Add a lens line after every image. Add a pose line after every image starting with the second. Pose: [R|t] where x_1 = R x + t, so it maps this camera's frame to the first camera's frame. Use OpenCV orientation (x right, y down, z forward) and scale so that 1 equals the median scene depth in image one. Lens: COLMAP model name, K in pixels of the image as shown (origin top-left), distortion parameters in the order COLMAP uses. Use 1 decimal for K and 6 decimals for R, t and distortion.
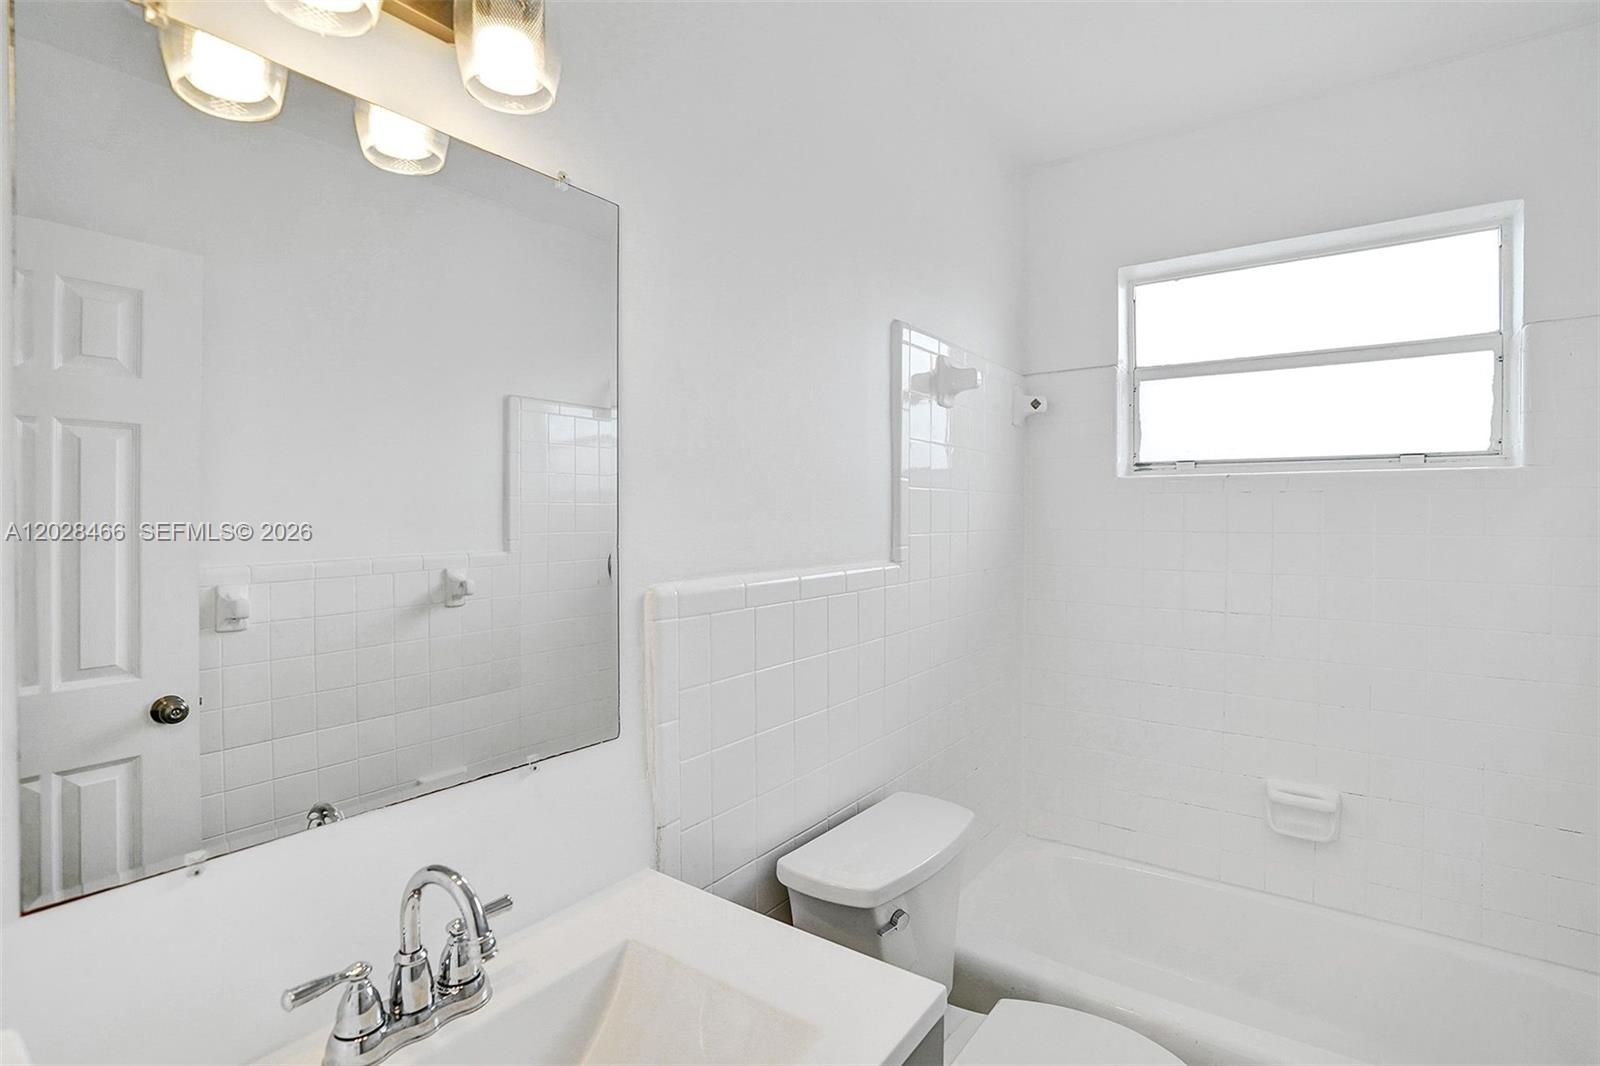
lens RADIAL K [[782.7, 0, 807.8], [0, 782.7, 519.2], [0, 0, 1]] dist [-0.070027, 0.027722]
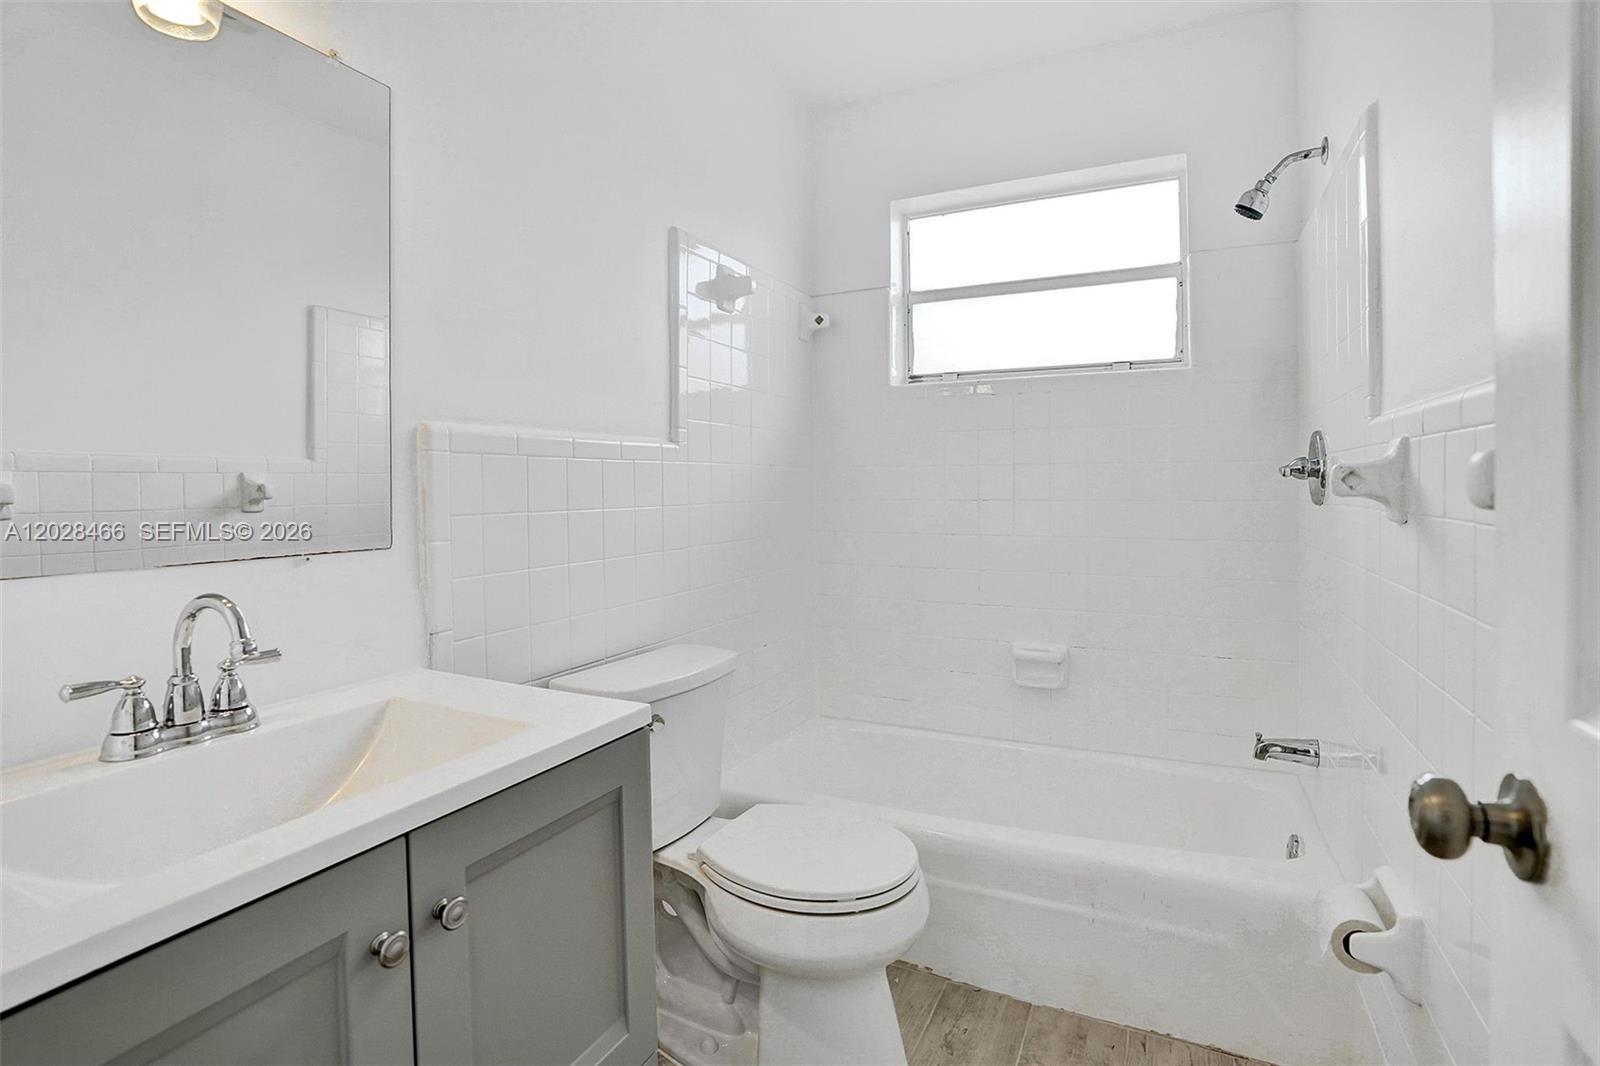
lens RADIAL K [[806.6, 0, 824.3], [0, 806.6, 491.2], [0, 0, 1]] dist [-0.068000, 0.027872]
pose [[0.982832, -0.007838, 0.184337, 0.101727], [0.008253, 0.999965, -0.001483, 0.118927], [-0.184319, 0.002979, 0.982862, -0.163329]]
